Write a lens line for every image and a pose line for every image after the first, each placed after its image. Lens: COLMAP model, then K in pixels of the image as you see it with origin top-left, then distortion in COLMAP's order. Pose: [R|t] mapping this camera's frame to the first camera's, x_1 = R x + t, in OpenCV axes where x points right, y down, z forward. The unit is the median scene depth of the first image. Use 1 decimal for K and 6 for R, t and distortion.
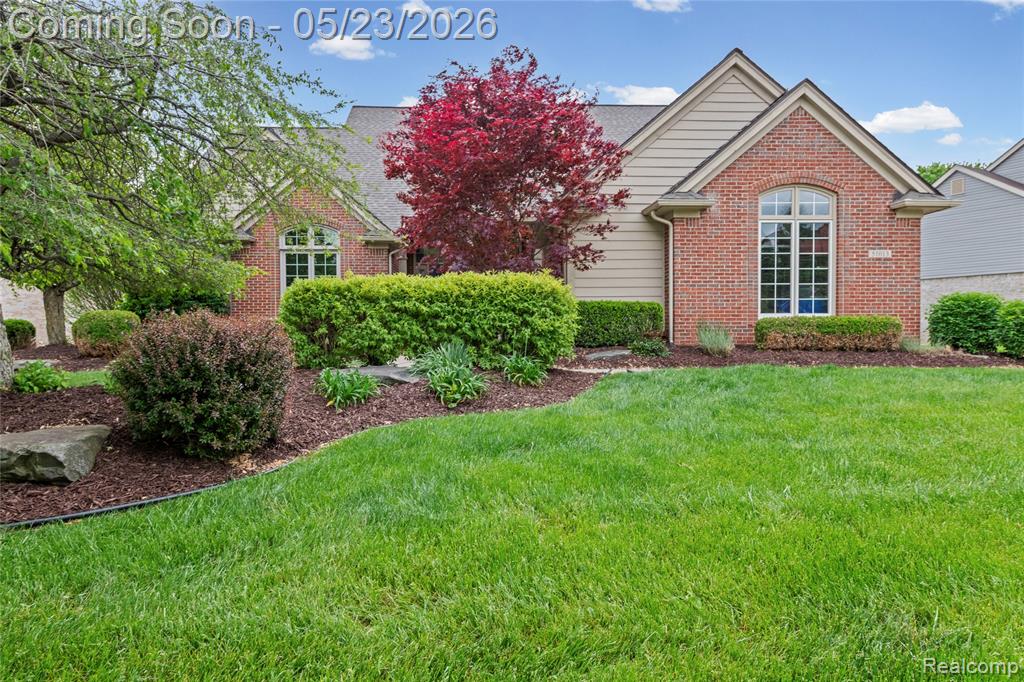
lens RADIAL K [[635.0, 0, 511.6], [0, 635.0, 339.3], [0, 0, 1]] dist [-0.002462, -0.000618]
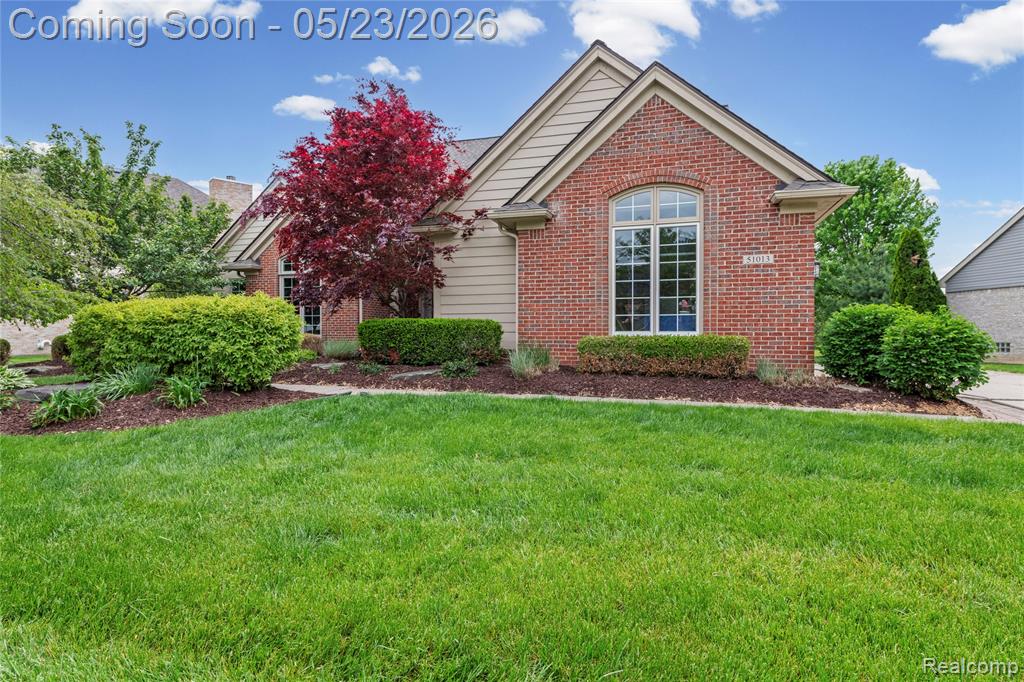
lens RADIAL K [[578.3, 0, 512.0], [0, 578.3, 340.6], [0, 0, 1]] dist [0.003607, 0.000396]
pose [[0.938150, 0.007438, -0.346149, 0.541565], [-0.011433, 0.999889, -0.009502, -0.018339], [0.346040, 0.012871, 0.938131, 0.186098]]
